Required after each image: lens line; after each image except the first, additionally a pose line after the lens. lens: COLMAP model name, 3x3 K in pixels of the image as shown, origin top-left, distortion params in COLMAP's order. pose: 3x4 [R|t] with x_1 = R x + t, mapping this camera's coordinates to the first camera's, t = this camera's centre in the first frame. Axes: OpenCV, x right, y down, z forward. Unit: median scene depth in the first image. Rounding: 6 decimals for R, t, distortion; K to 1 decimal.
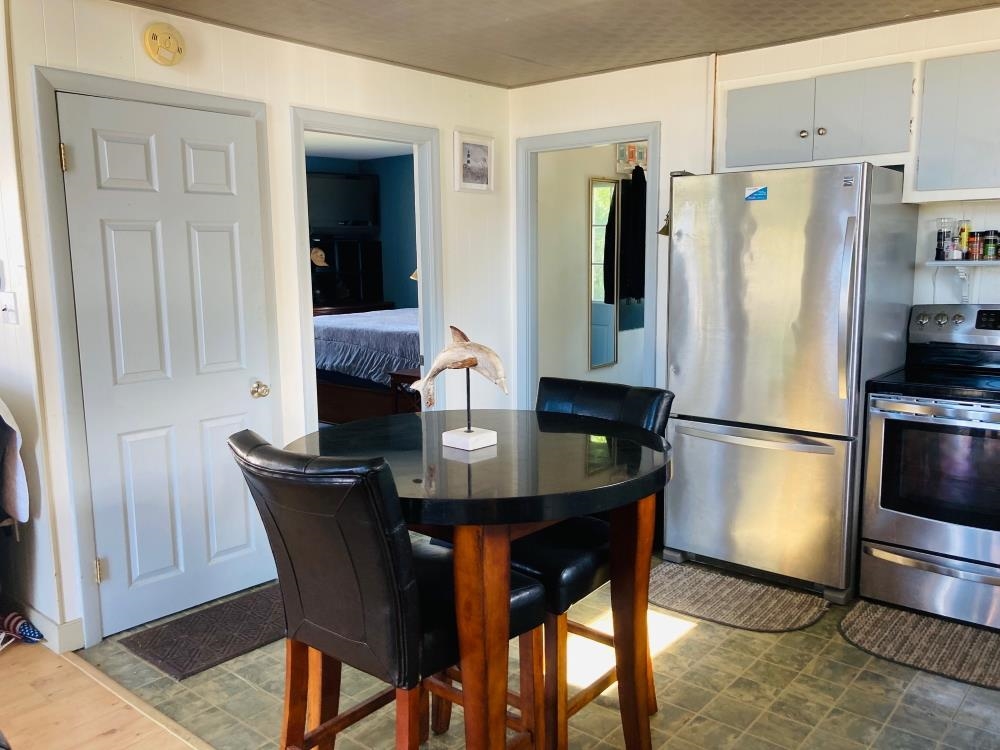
lens RADIAL K [[827.4, 0, 478.6], [0, 827.4, 370.6], [0, 0, 1]] dist [0.007952, 0.002262]
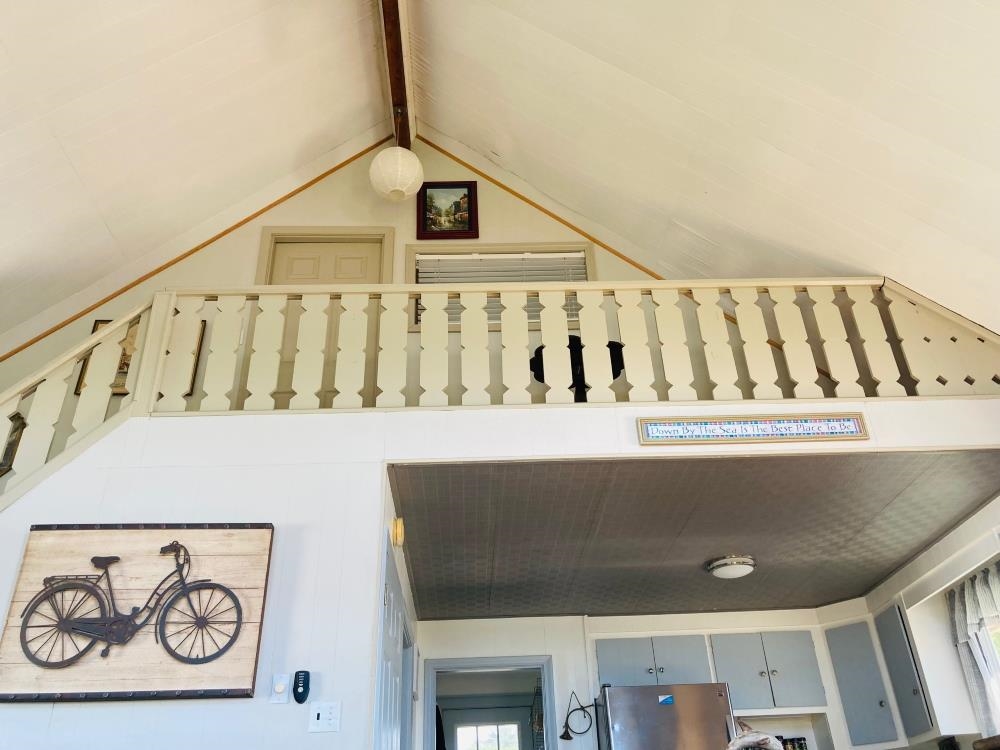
lens RADIAL K [[827.1, 0, 500.0], [0, 827.1, 375.0], [0, 0, 1]] dist [0.011600, 0.010605]
pose [[0.750267, 0.341041, 0.566384, -0.935798], [0.119226, 0.772845, -0.623294, 0.237975], [-0.650296, 0.535164, 0.539179, 0.019343]]
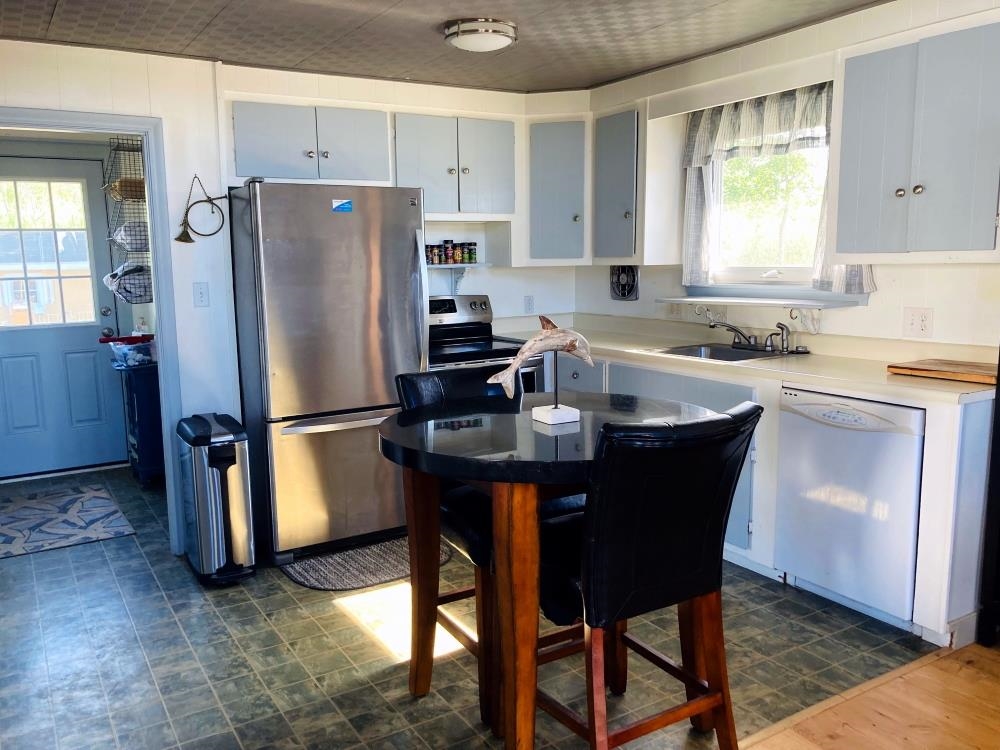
lens RADIAL K [[827.1, 0, 500.0], [0, 827.1, 375.0], [0, 0, 1]] dist [0.011600, 0.010605]
pose [[0.315363, -0.125807, 0.940595, -0.638696], [0.146157, 0.985786, 0.082848, -0.043674], [-0.937648, 0.111347, 0.329268, 0.417821]]
